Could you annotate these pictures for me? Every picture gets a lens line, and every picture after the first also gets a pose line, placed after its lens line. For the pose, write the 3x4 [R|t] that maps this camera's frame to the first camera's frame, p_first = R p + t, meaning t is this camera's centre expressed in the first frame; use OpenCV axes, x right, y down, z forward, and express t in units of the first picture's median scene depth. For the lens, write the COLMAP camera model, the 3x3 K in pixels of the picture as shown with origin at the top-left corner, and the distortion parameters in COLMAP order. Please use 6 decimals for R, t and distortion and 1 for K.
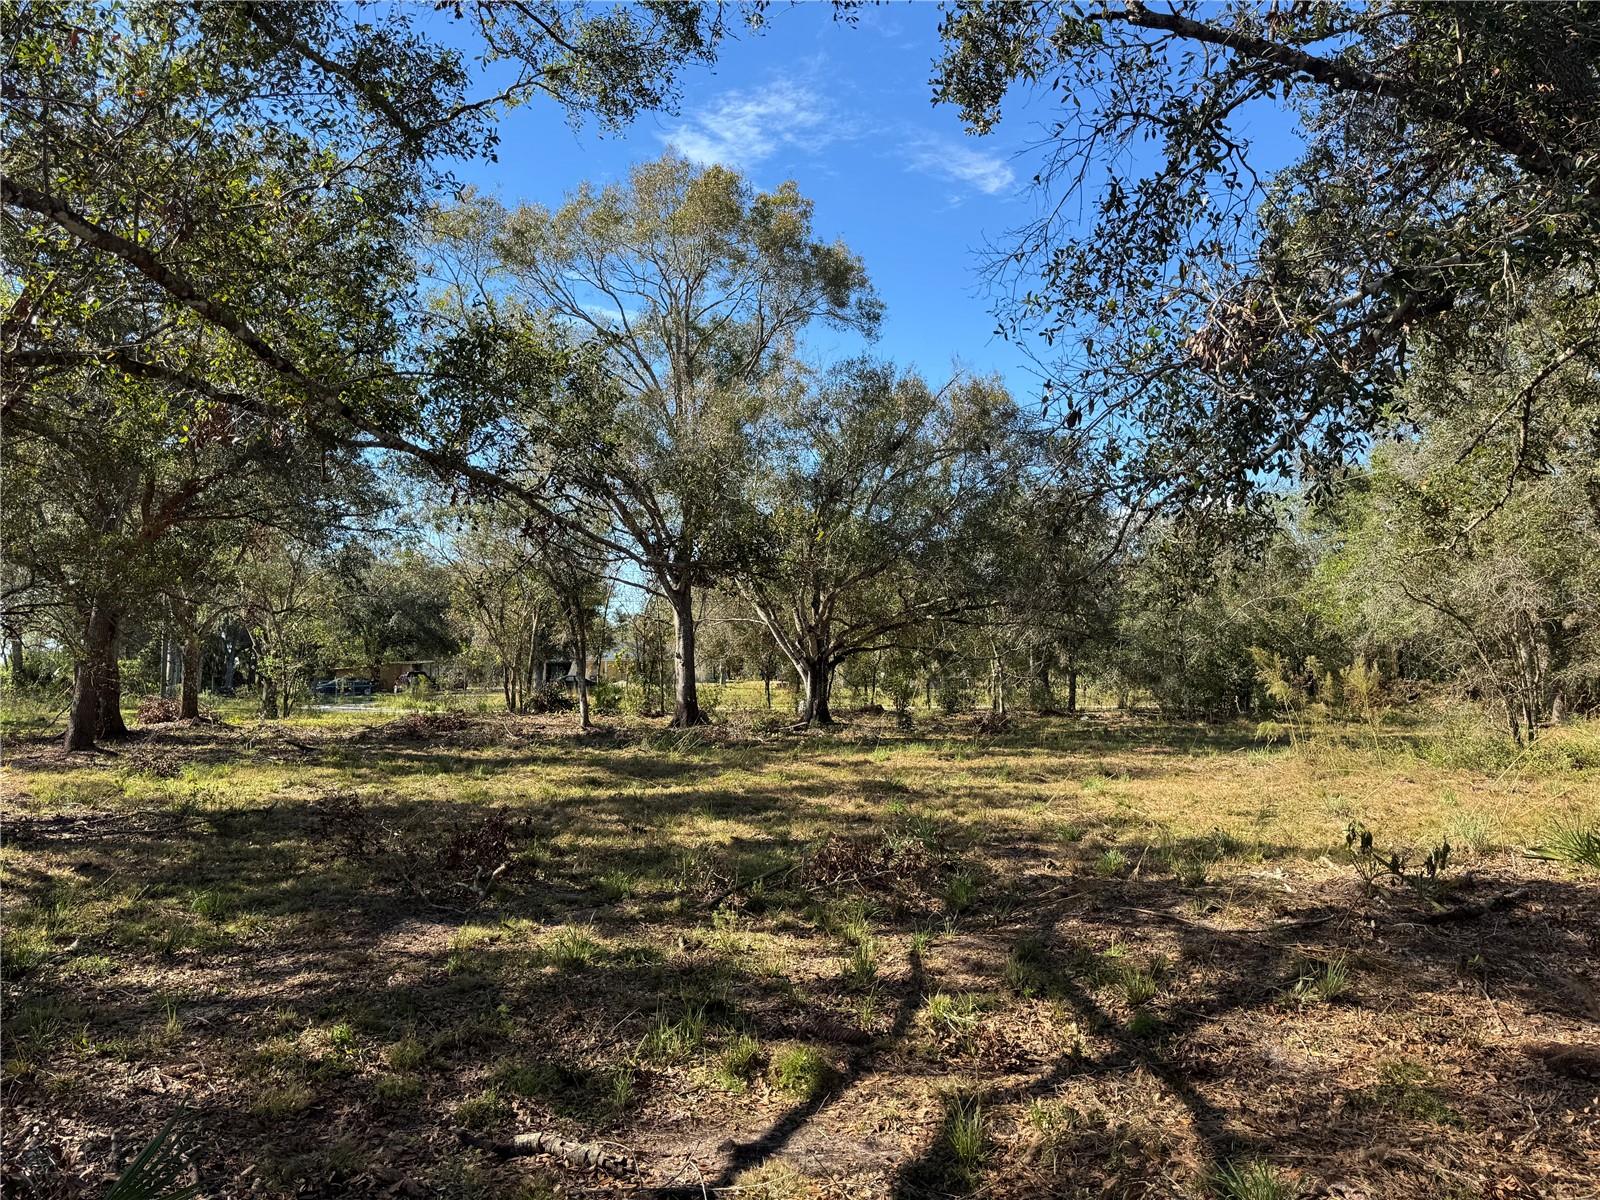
lens RADIAL K [[1094.2, 0, 800.0], [0, 1094.2, 600.0], [0, 0, 1]] dist [0.062910, -0.100314]
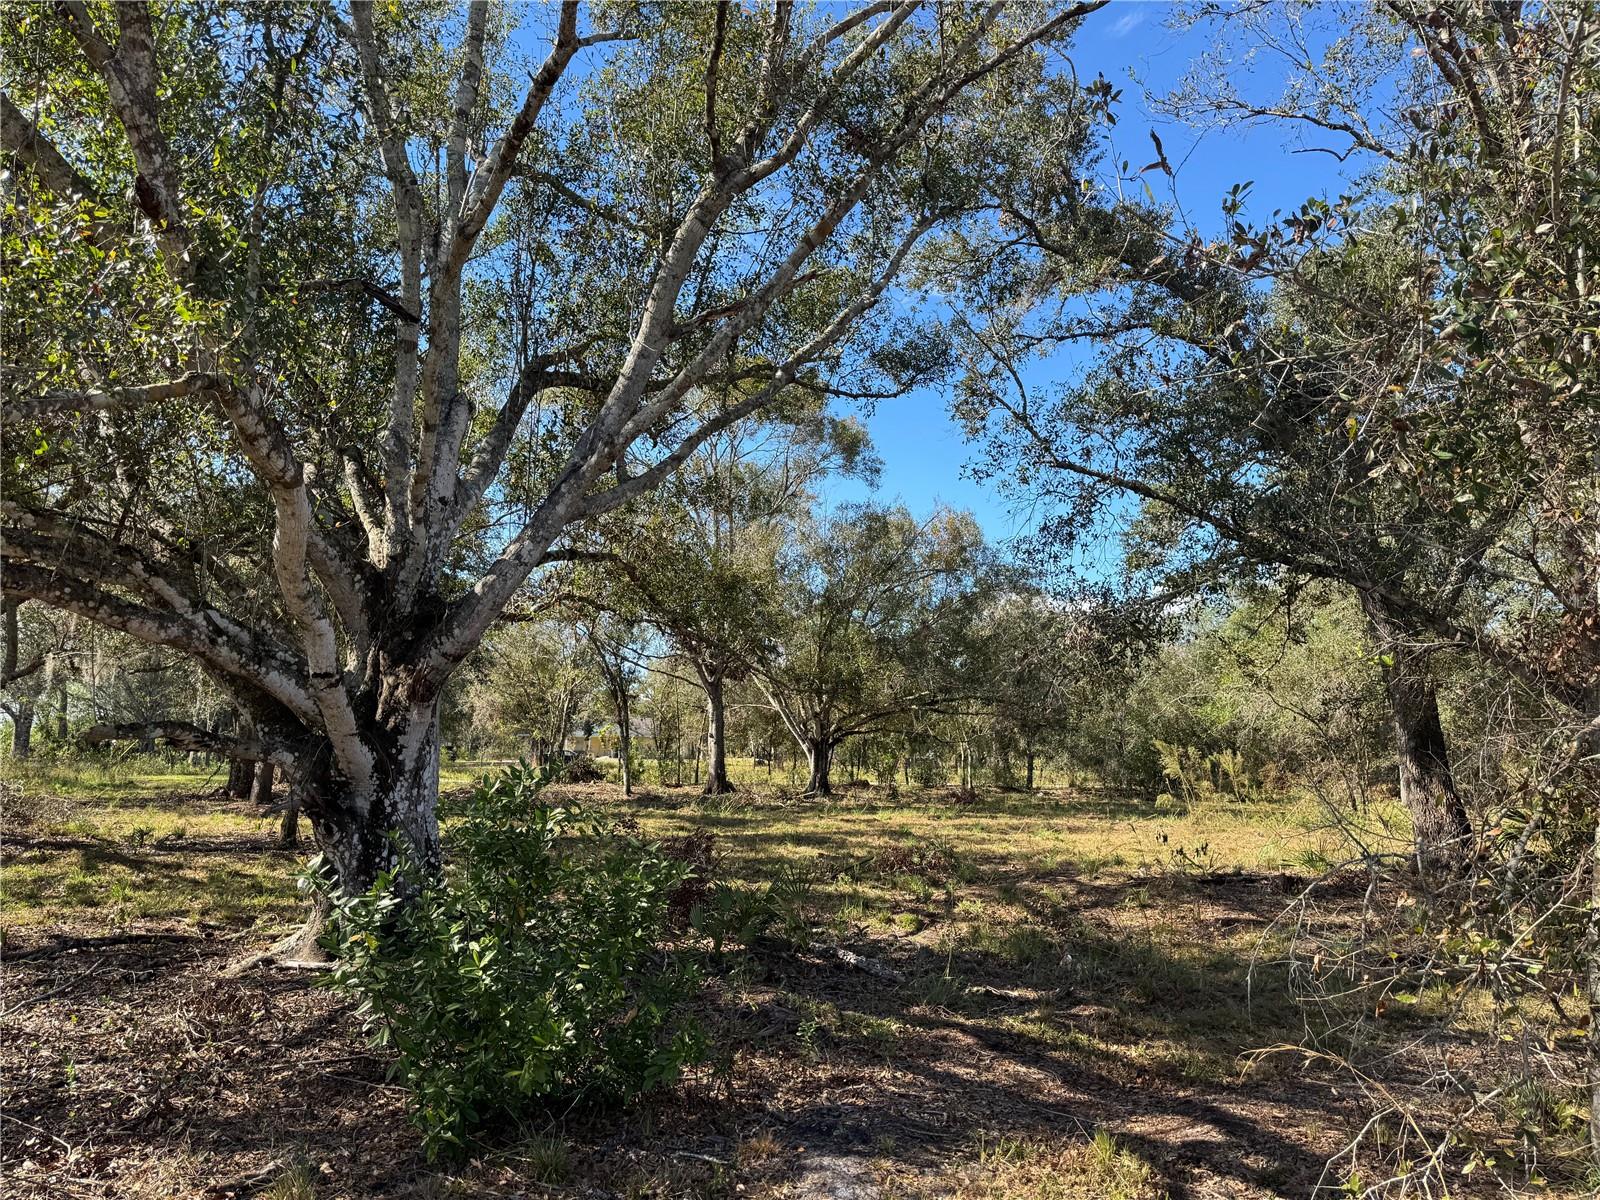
lens RADIAL K [[1094.2, 0, 800.0], [0, 1094.2, 600.0], [0, 0, 1]] dist [0.062910, -0.100314]
pose [[0.999175, 0.022310, 0.033929, -0.056159], [-0.019862, 0.997289, -0.070857, -0.015395], [-0.035418, 0.070124, 0.996909, -0.236975]]
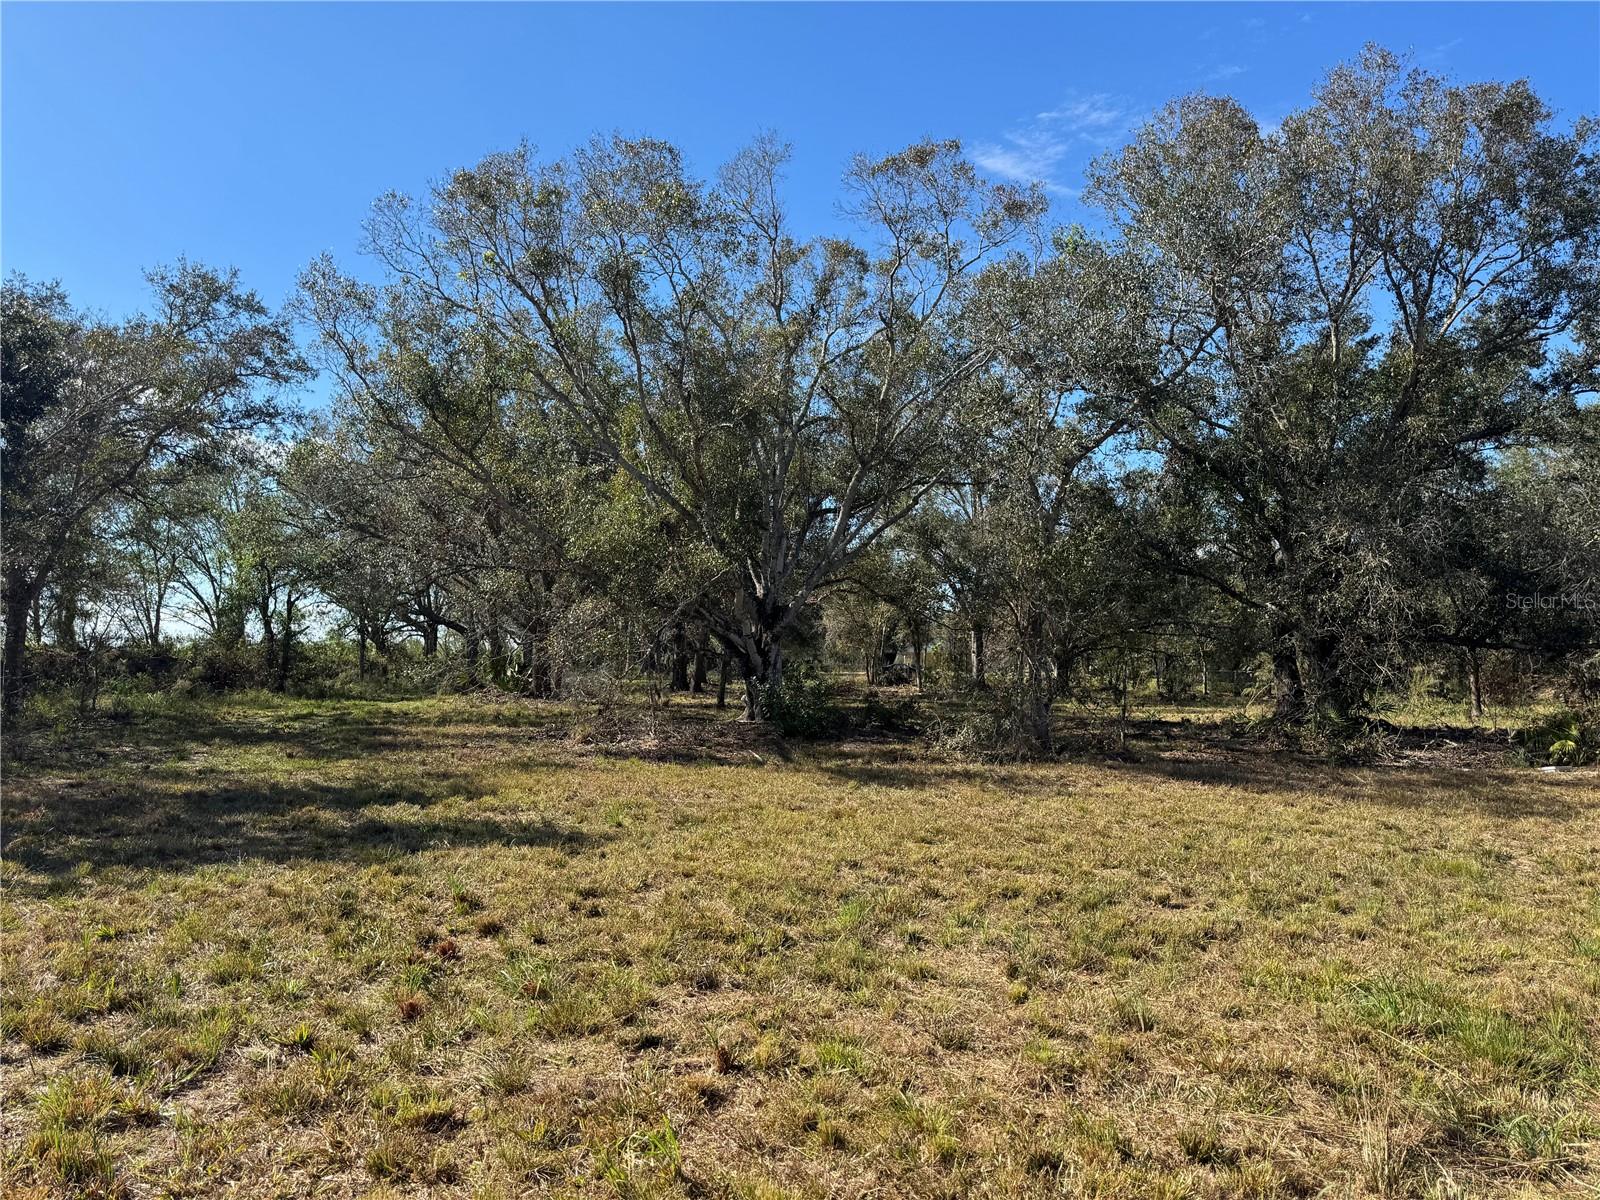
lens RADIAL K [[1094.2, 0, 800.0], [0, 1094.2, 600.0], [0, 0, 1]] dist [0.062910, -0.100314]
pose [[0.964410, -0.003393, -0.264388, 0.074628], [0.005408, 0.999962, 0.006895, -0.040573], [0.264354, -0.008079, 0.964392, -0.677807]]
